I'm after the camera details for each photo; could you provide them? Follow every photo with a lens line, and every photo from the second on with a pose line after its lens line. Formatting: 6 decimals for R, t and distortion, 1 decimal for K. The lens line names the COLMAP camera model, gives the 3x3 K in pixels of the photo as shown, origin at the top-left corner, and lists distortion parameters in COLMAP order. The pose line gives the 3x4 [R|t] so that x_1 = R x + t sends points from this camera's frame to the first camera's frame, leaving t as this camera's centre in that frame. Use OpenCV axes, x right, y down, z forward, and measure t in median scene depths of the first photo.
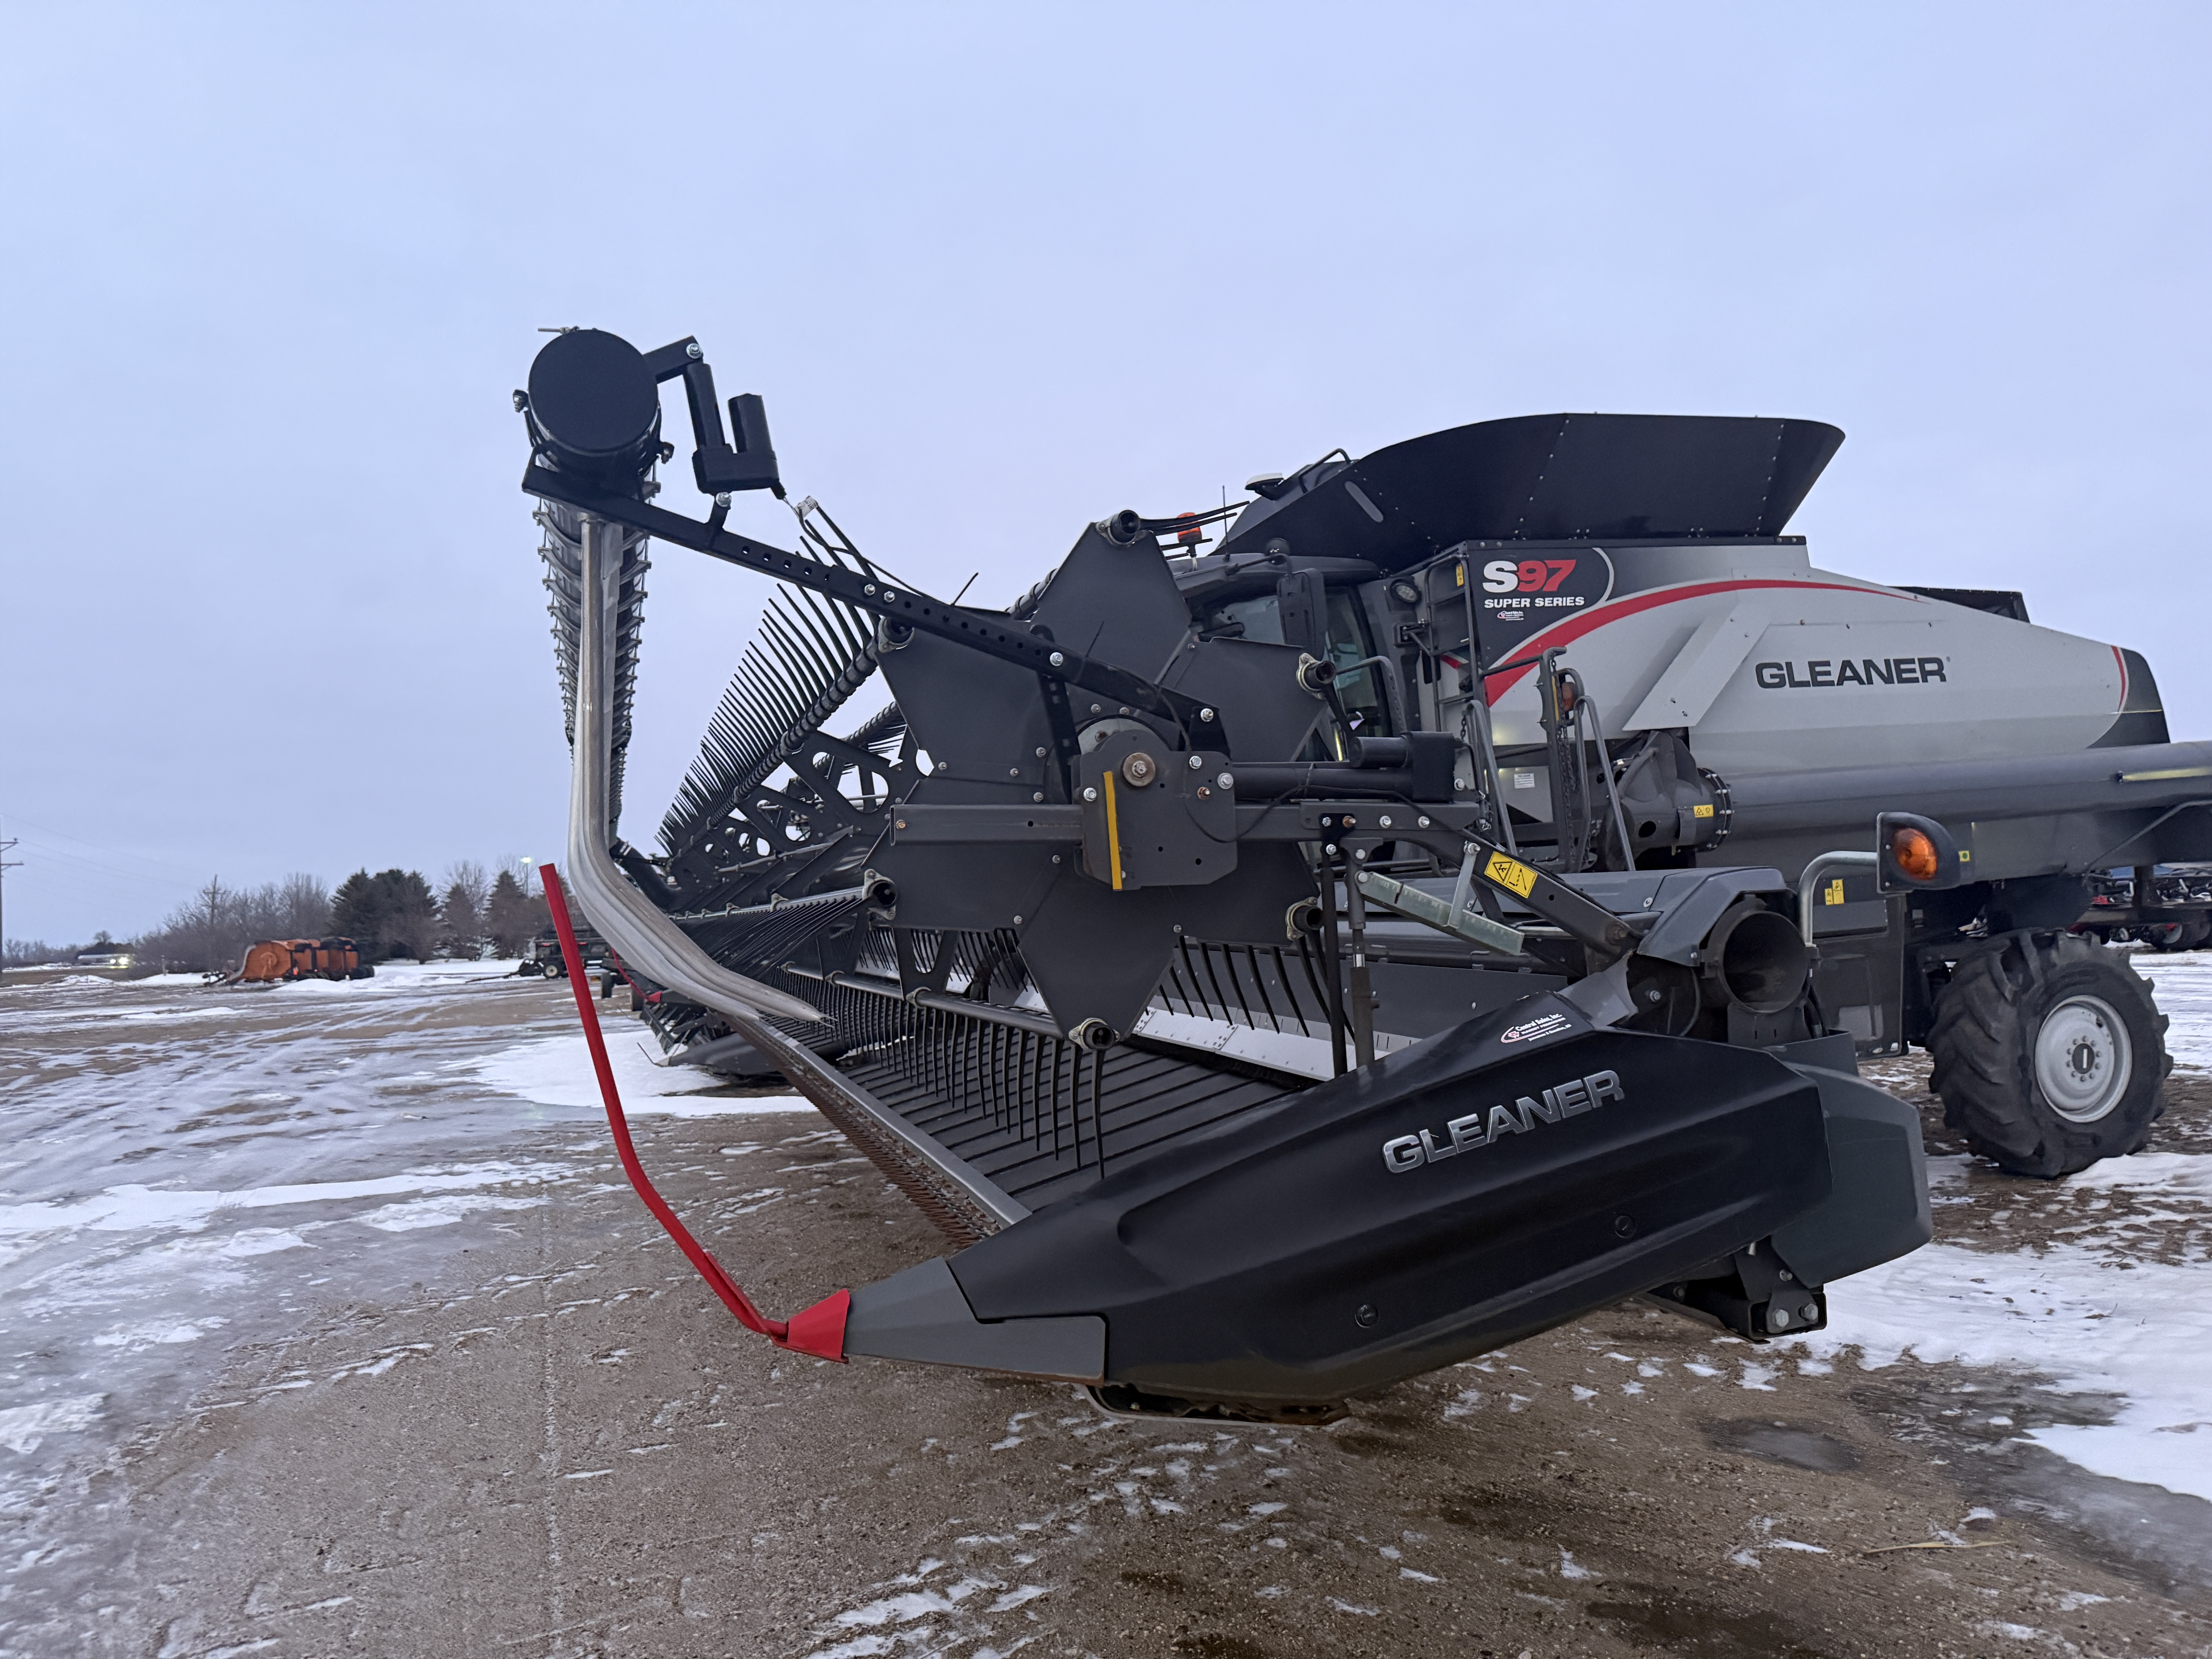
lens RADIAL K [[1566.5, 0, 1106.0], [0, 1566.5, 829.5], [0, 0, 1]] dist [-0.000688, -0.000633]
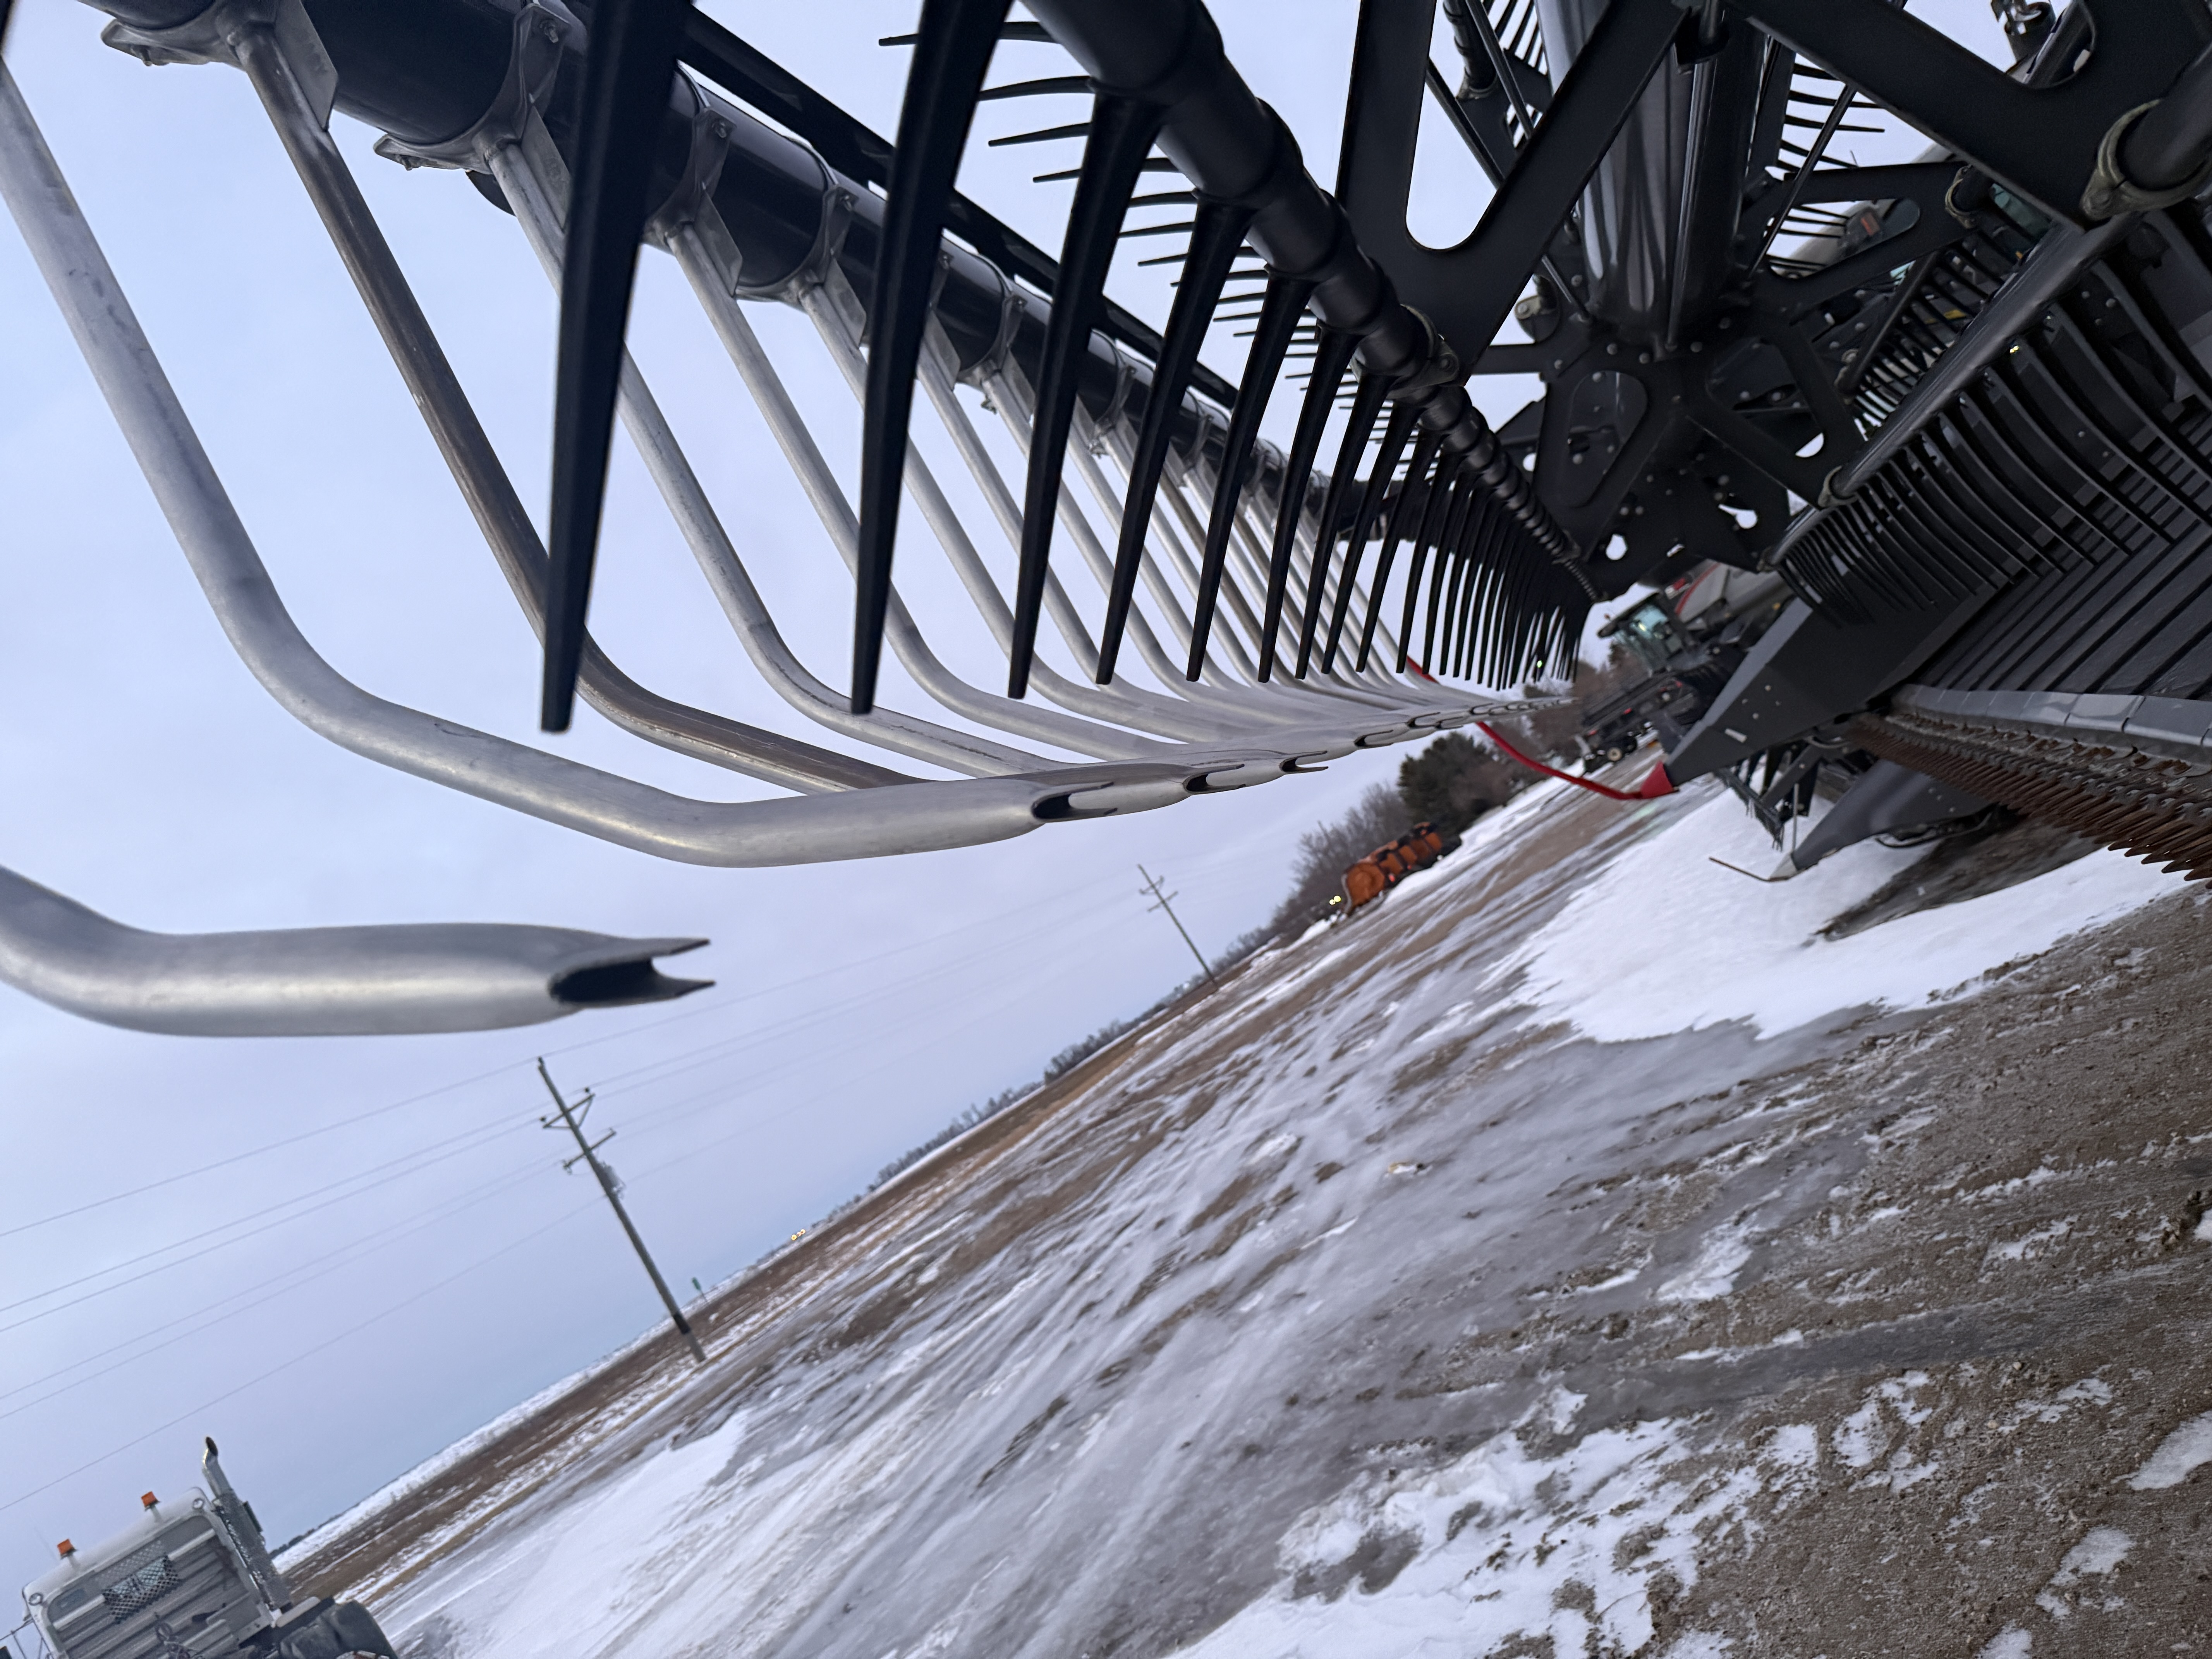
lens RADIAL K [[1566.5, 0, 1106.0], [0, 1566.5, 829.5], [0, 0, 1]] dist [-0.000688, -0.000633]
pose [[0.664471, -0.447169, -0.598763, -0.029693], [0.530395, 0.846625, -0.043677, 0.011719], [0.526459, -0.288559, 0.799734, 0.117331]]
